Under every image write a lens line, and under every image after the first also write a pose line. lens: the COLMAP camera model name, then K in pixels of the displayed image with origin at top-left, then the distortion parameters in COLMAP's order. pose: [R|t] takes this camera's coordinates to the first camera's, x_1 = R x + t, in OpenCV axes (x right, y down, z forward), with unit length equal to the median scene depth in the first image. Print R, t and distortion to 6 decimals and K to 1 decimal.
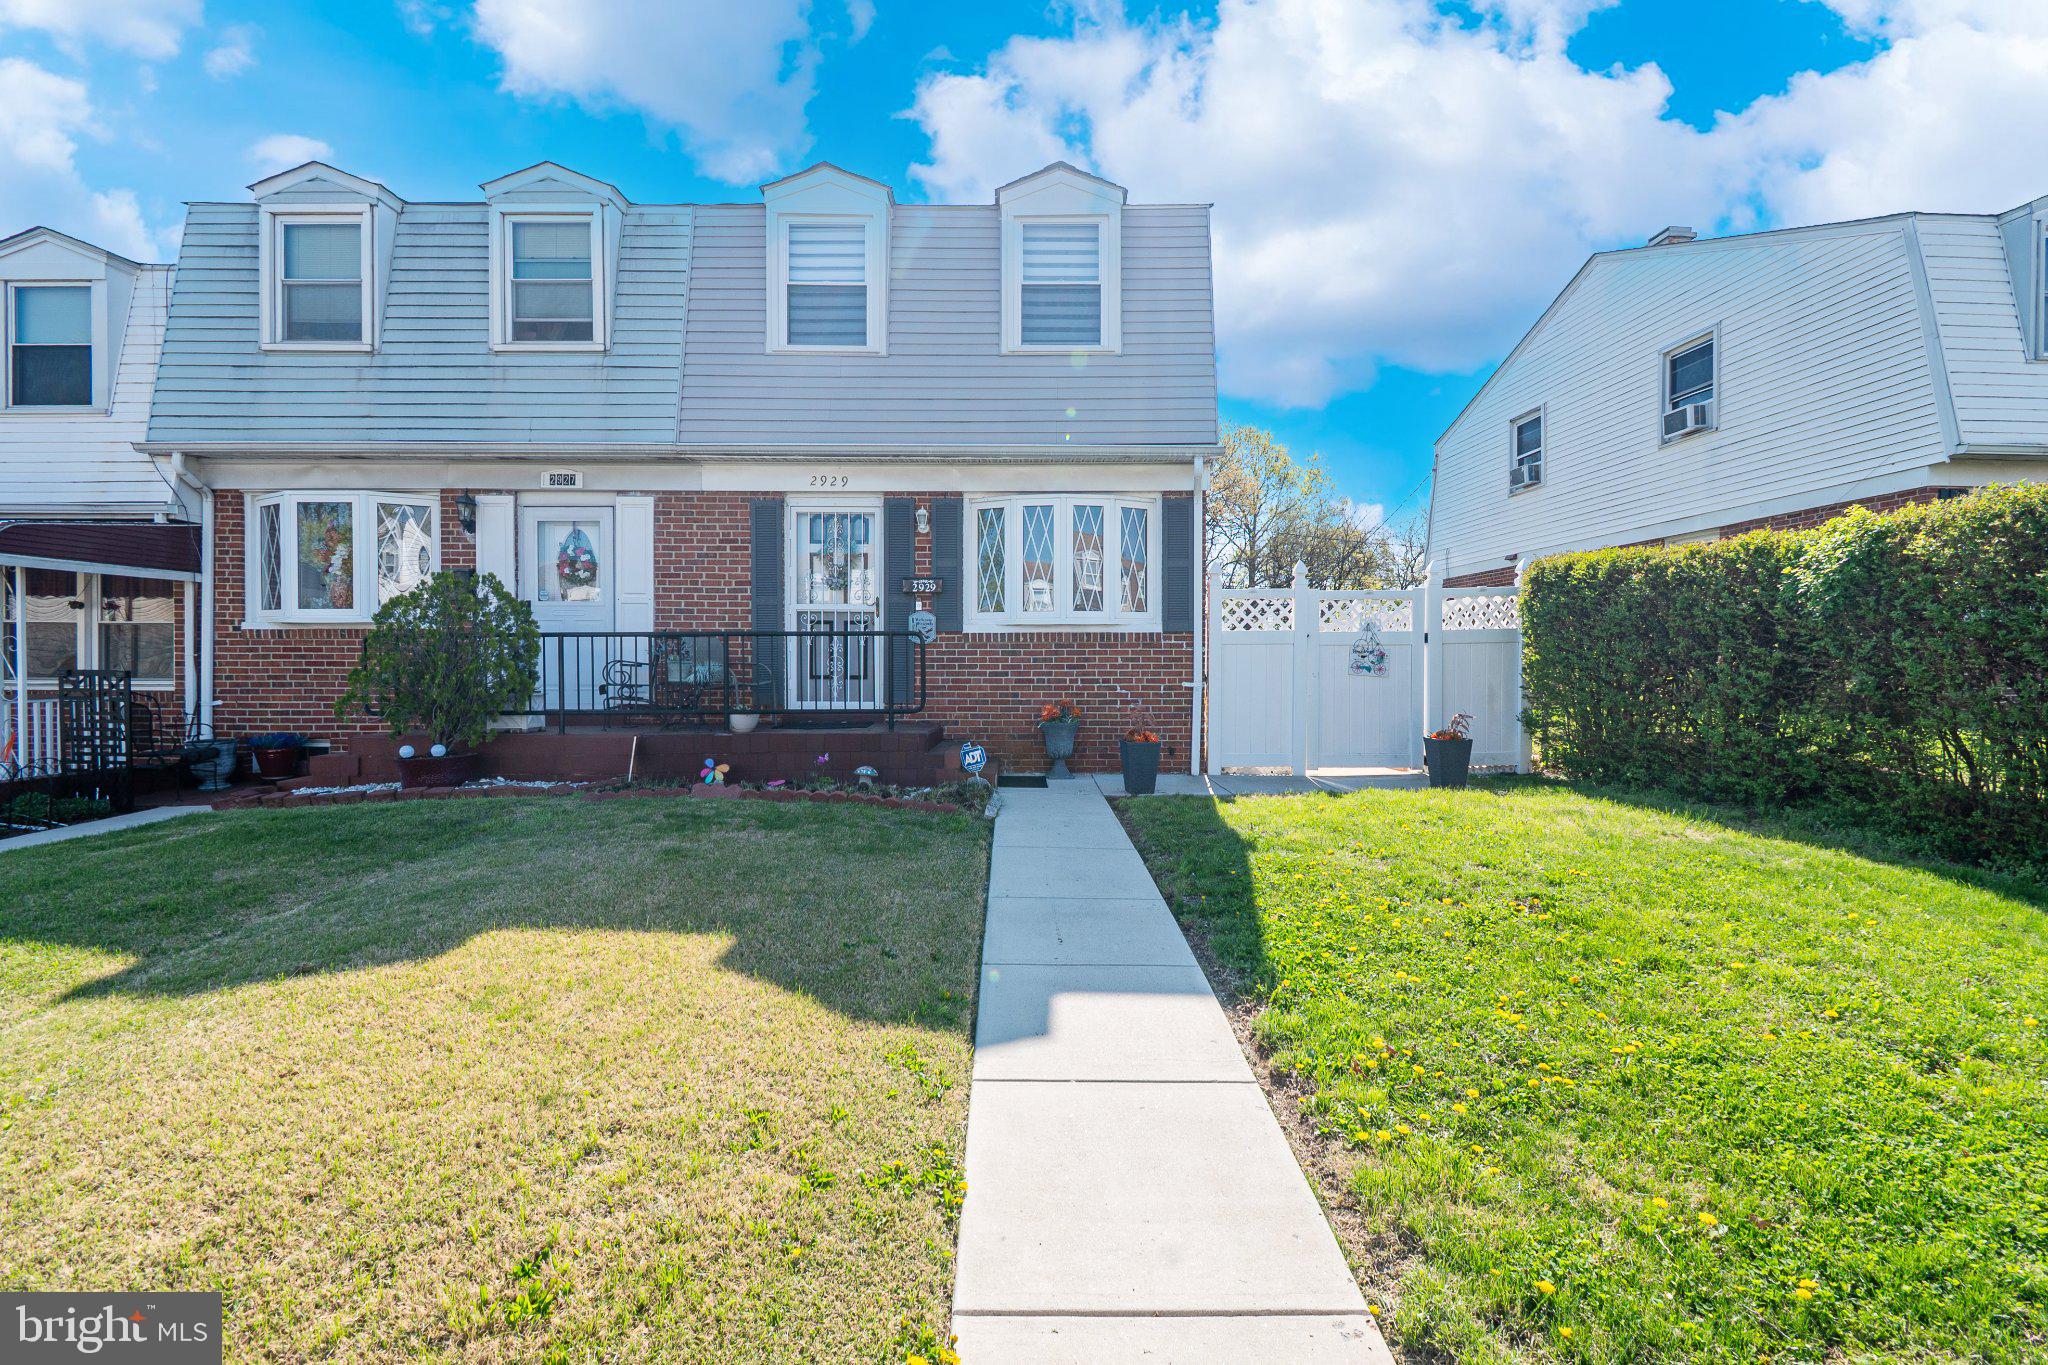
lens RADIAL K [[914.7, 0, 1024.2], [0, 914.7, 668.0], [0, 0, 1]] dist [0.009467, -0.001408]
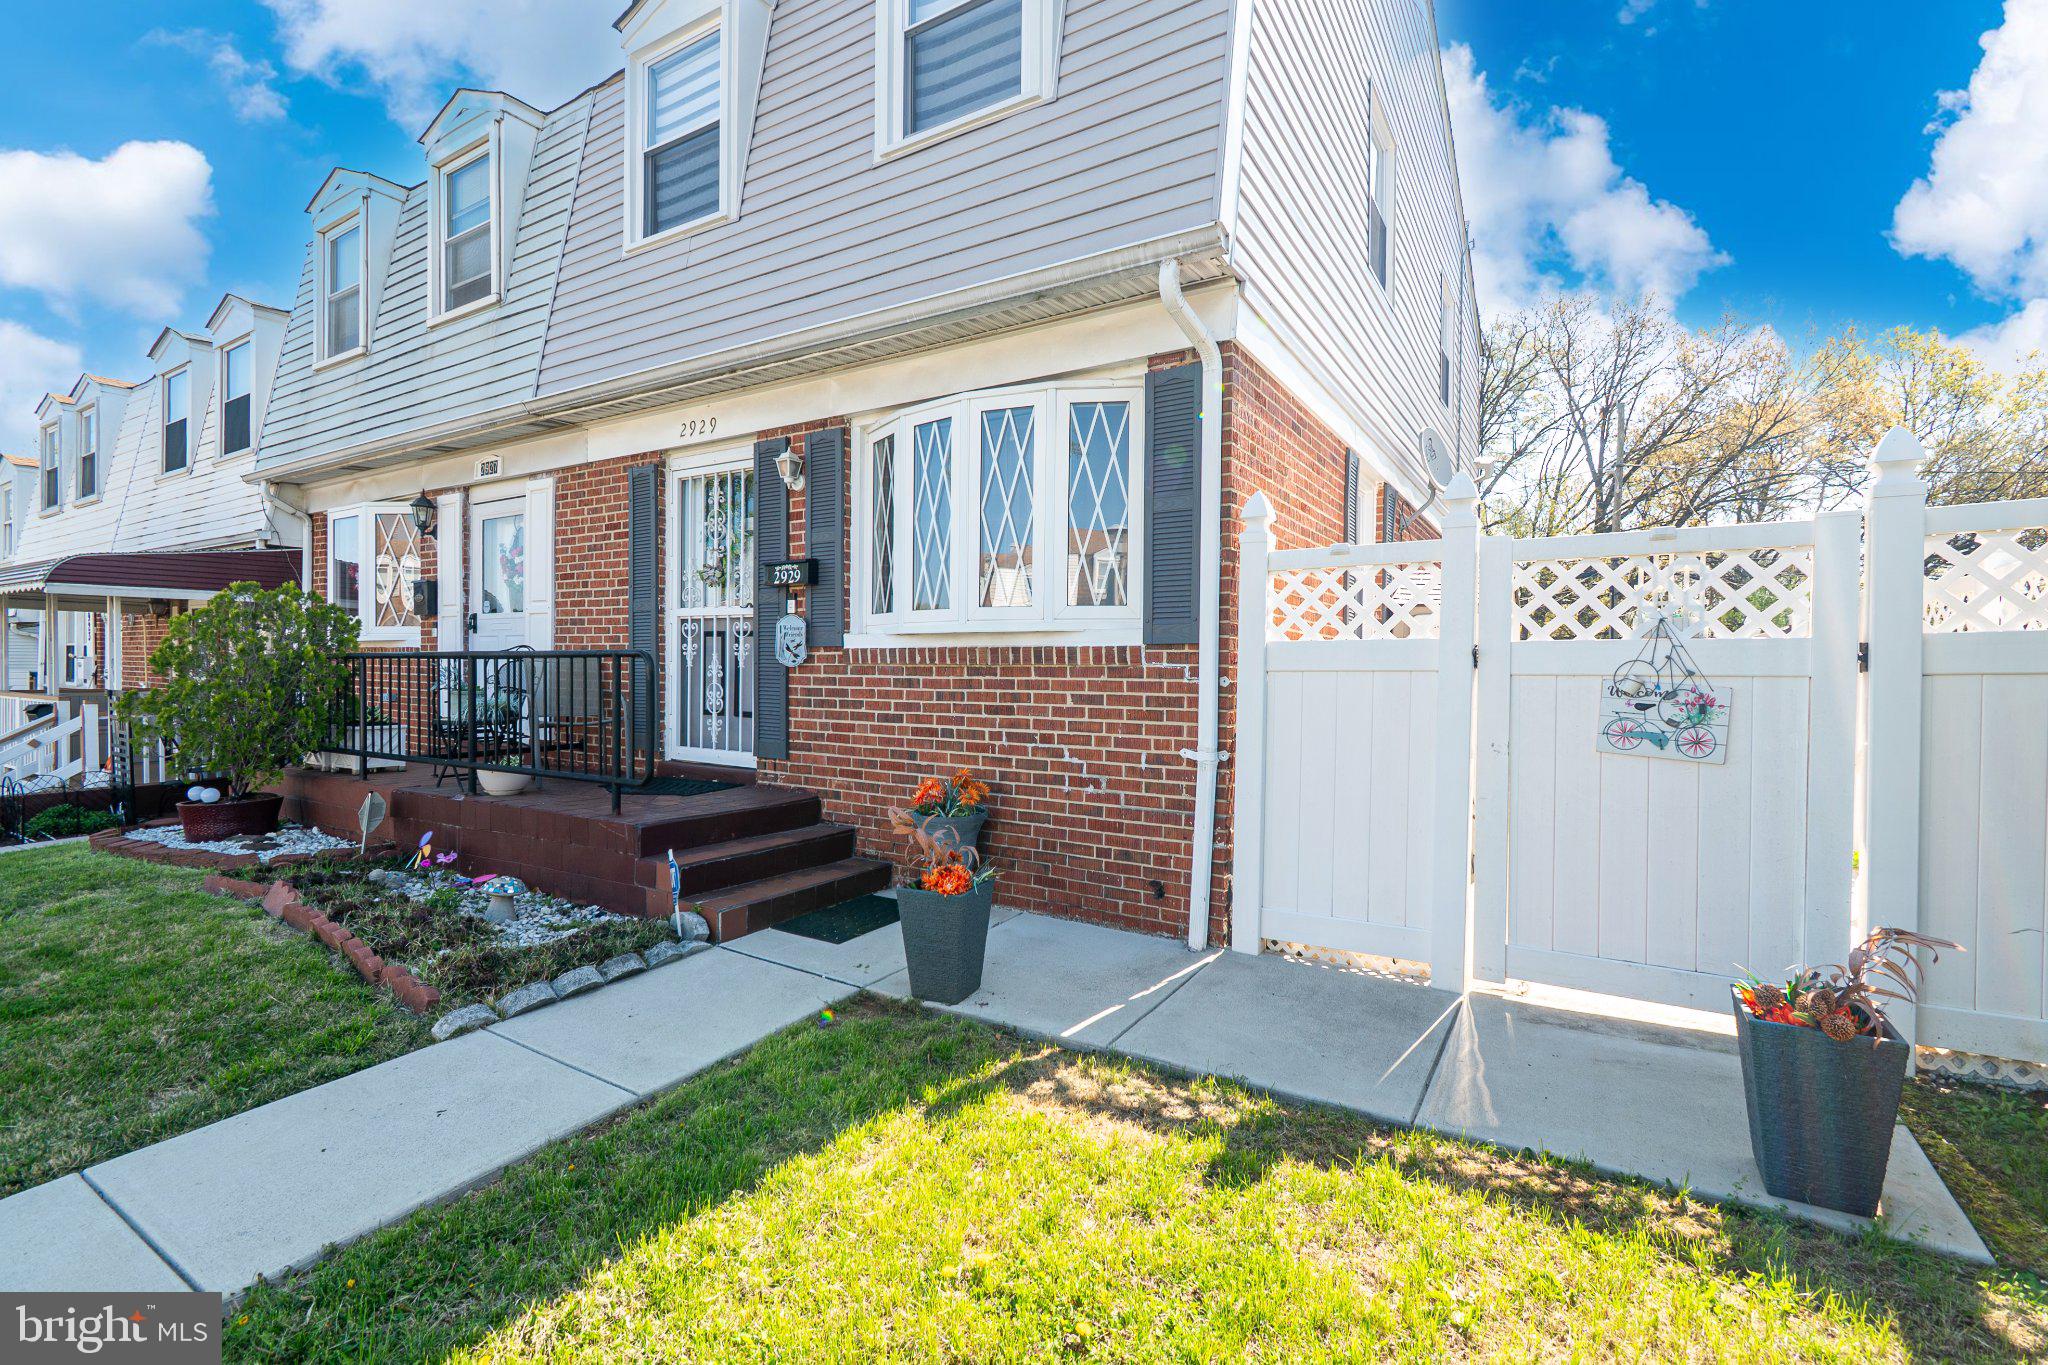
lens RADIAL K [[914.7, 0, 1022.5], [0, 914.7, 682.9], [0, 0, 1]] dist [0.009467, -0.001408]
pose [[0.848610, 0.015128, -0.528803, 0.355748], [-0.011501, 0.999882, 0.010148, -0.023118], [0.528895, -0.002530, 0.848684, 0.546130]]
